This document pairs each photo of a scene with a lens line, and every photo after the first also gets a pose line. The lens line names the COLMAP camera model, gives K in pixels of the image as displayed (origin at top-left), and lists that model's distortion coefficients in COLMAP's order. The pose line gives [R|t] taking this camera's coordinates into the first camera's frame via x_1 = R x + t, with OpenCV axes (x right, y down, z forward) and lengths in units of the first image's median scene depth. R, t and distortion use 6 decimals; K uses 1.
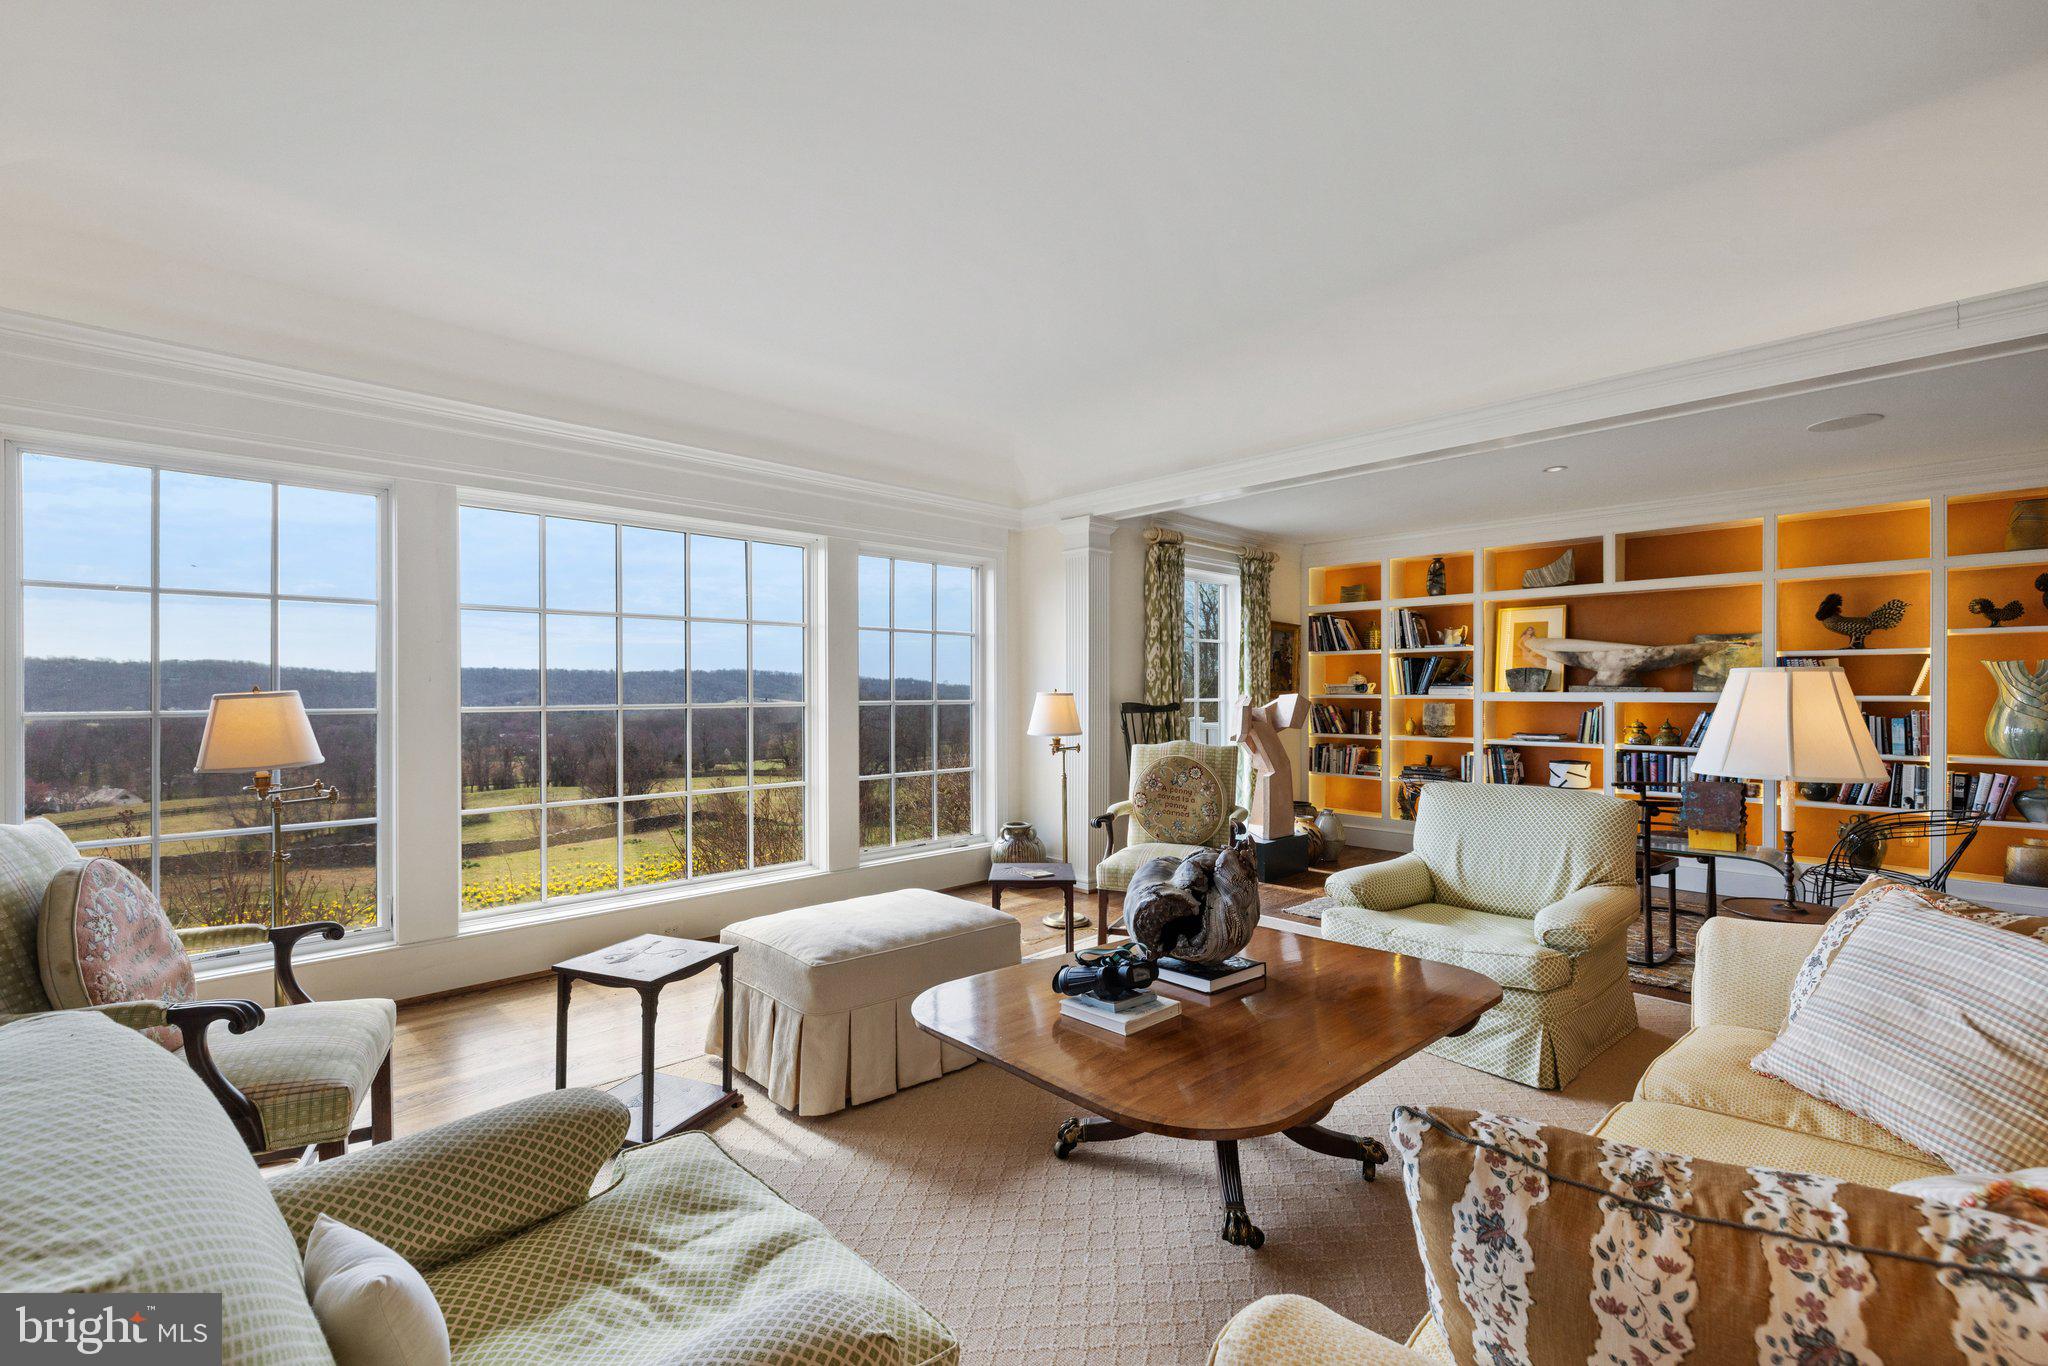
lens RADIAL K [[899.9, 0, 1030.2], [0, 899.9, 693.4], [0, 0, 1]] dist [-0.000064, -0.000010]
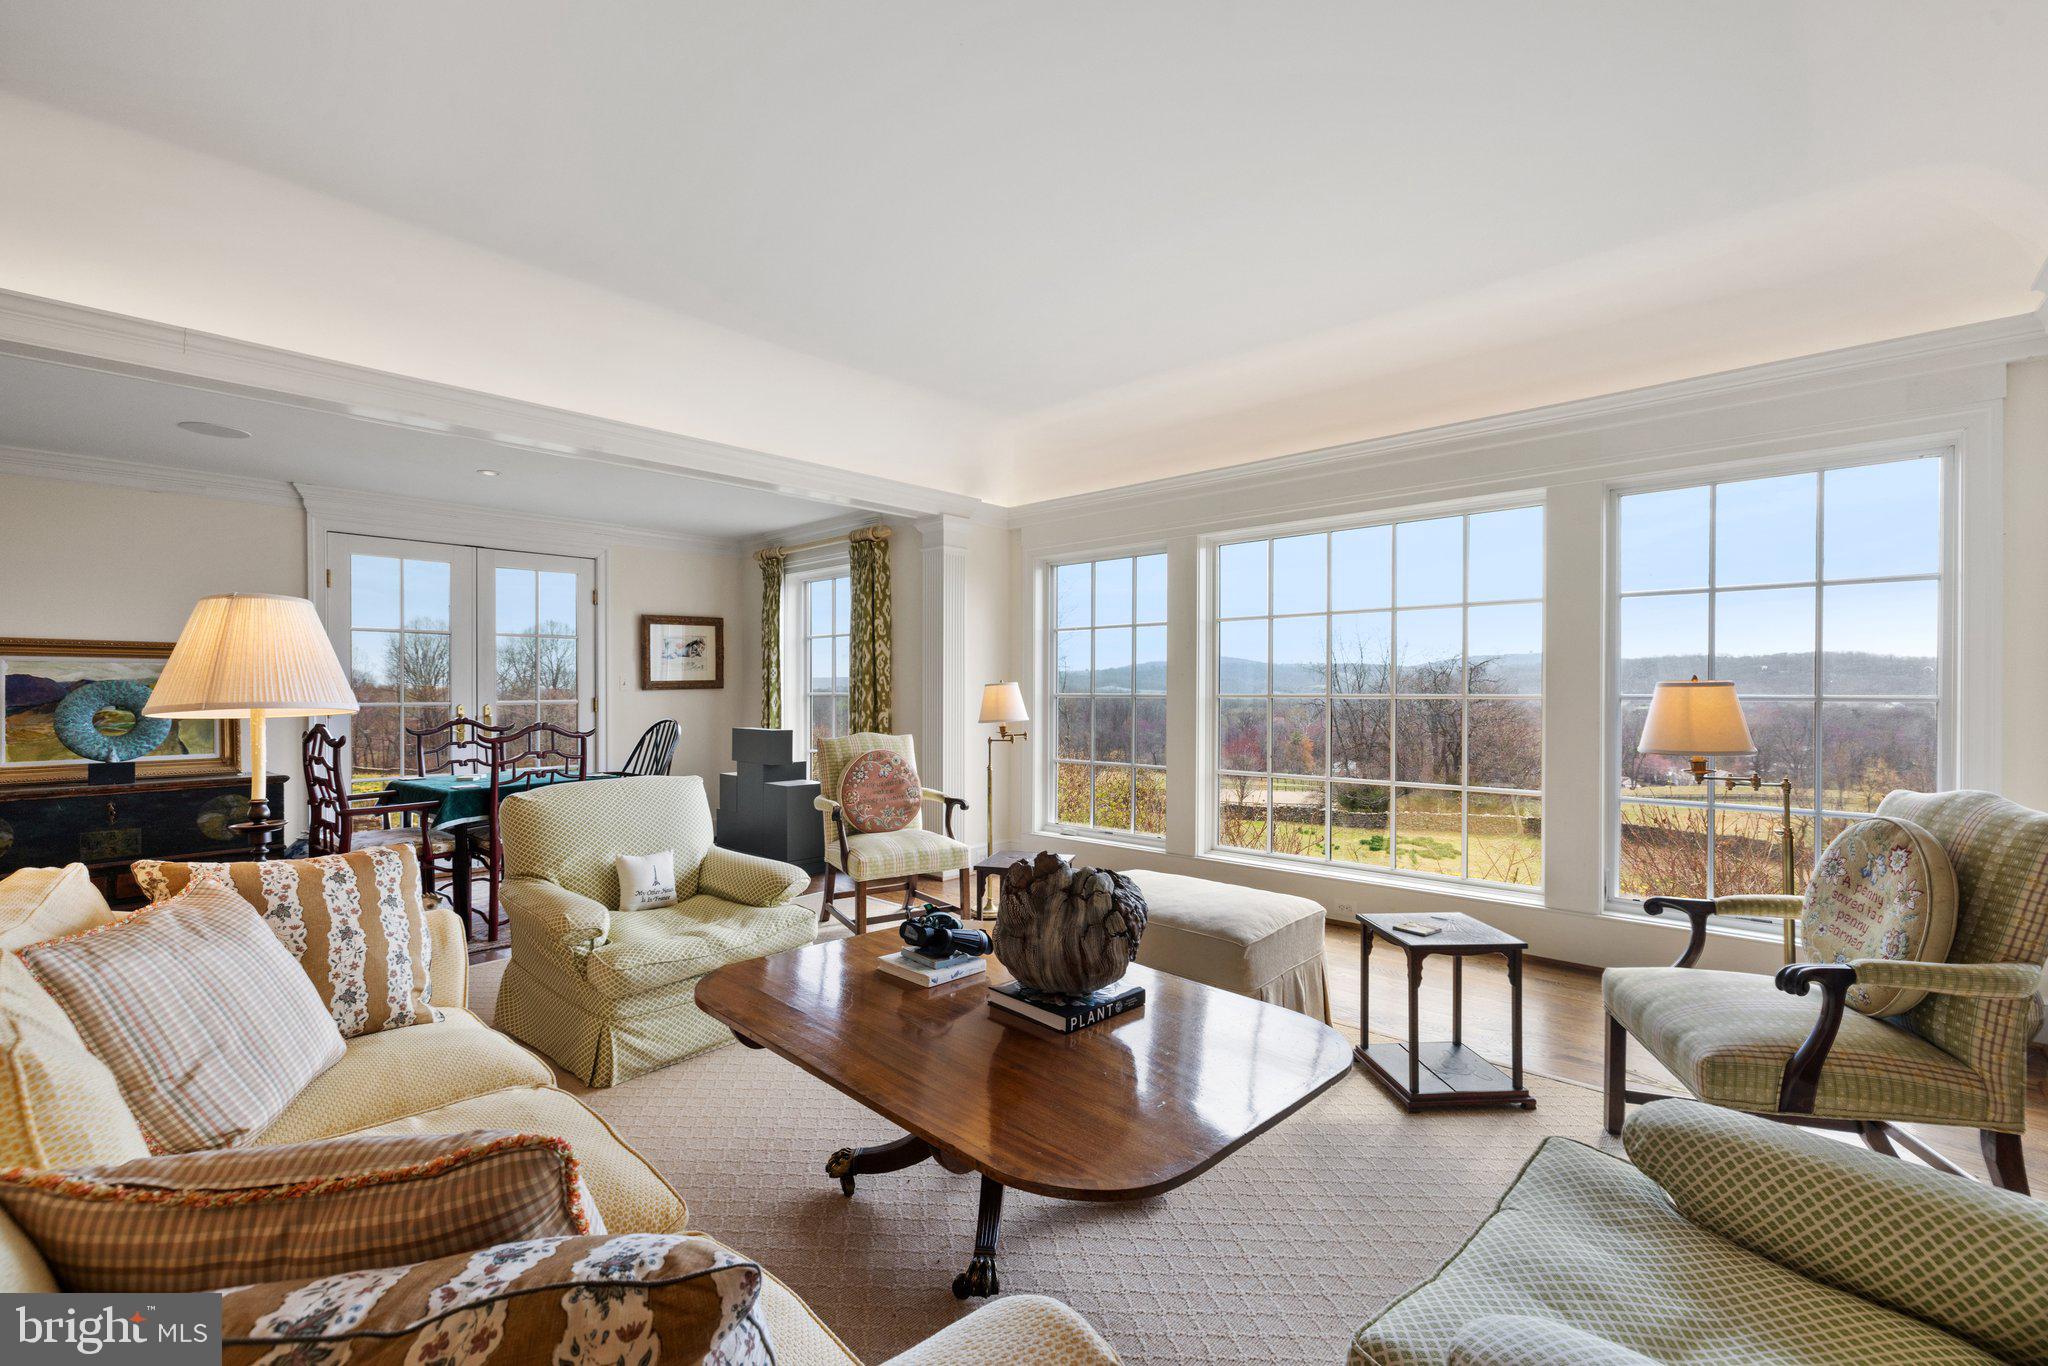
lens RADIAL K [[899.9, 0, 1030.2], [0, 899.9, 693.4], [0, 0, 1]] dist [-0.000064, -0.000010]
pose [[0.043624, 0.009268, -0.999005, 0.535316], [0.002066, 0.999954, 0.009367, 0.000842], [0.999046, -0.002472, 0.043603, 0.478762]]
